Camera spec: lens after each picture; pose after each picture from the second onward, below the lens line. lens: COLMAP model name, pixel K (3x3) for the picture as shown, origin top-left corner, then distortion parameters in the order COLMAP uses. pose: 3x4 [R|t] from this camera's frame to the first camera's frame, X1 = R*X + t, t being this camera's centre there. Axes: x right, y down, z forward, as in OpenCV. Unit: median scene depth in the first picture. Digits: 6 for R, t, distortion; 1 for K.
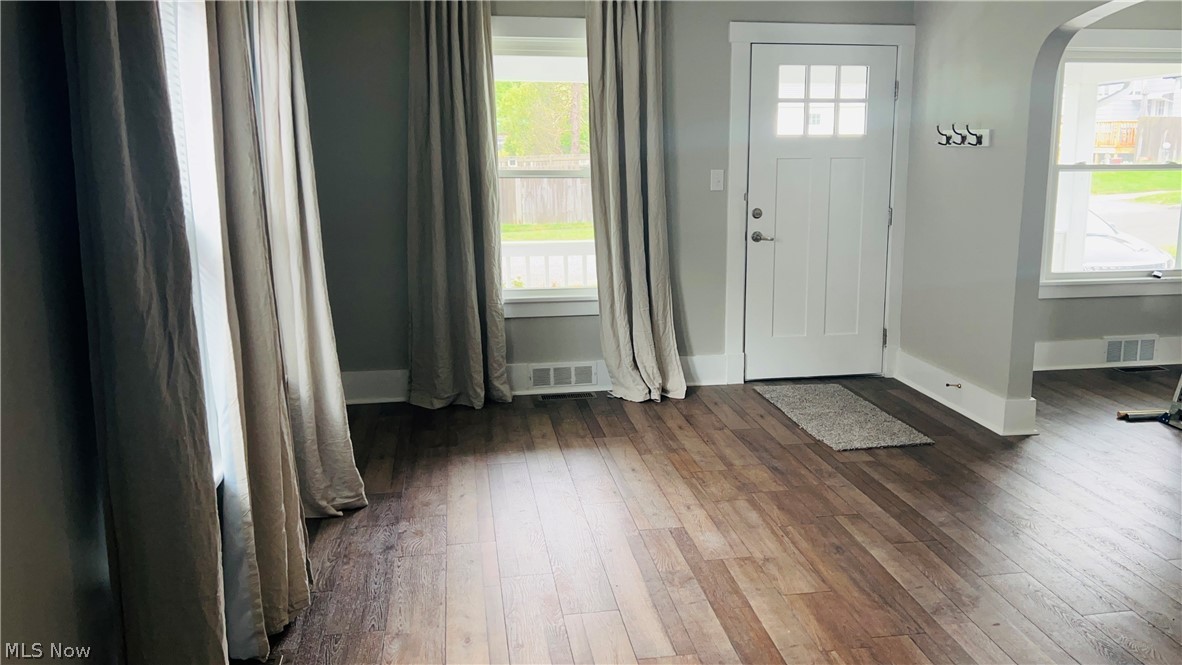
lens RADIAL K [[956.5, 0, 591.0], [0, 956.5, 332.5], [0, 0, 1]] dist [-0.002630, -0.000925]
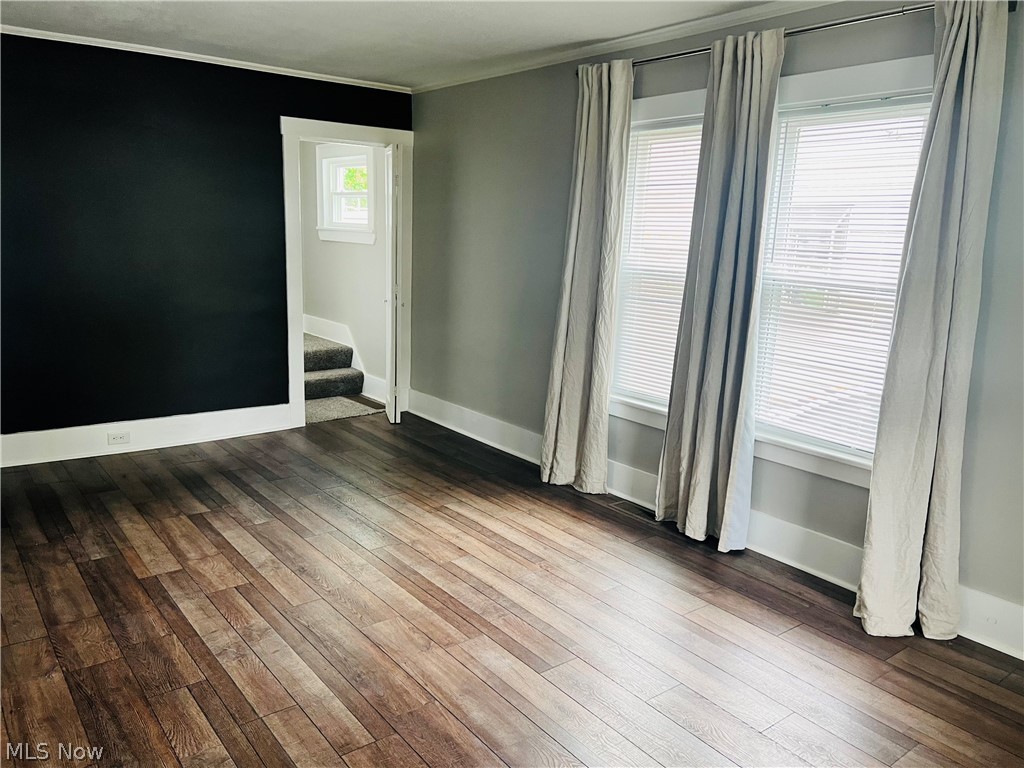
lens RADIAL K [[781.4, 0, 512.0], [0, 781.4, 384.0], [0, 0, 1]] dist [0.115393, -0.167170]
pose [[-0.869248, 0.072720, -0.488998, 0.462597], [-0.126889, 0.923170, 0.362844, -0.301674], [0.477814, 0.377450, -0.793237, 1.506556]]
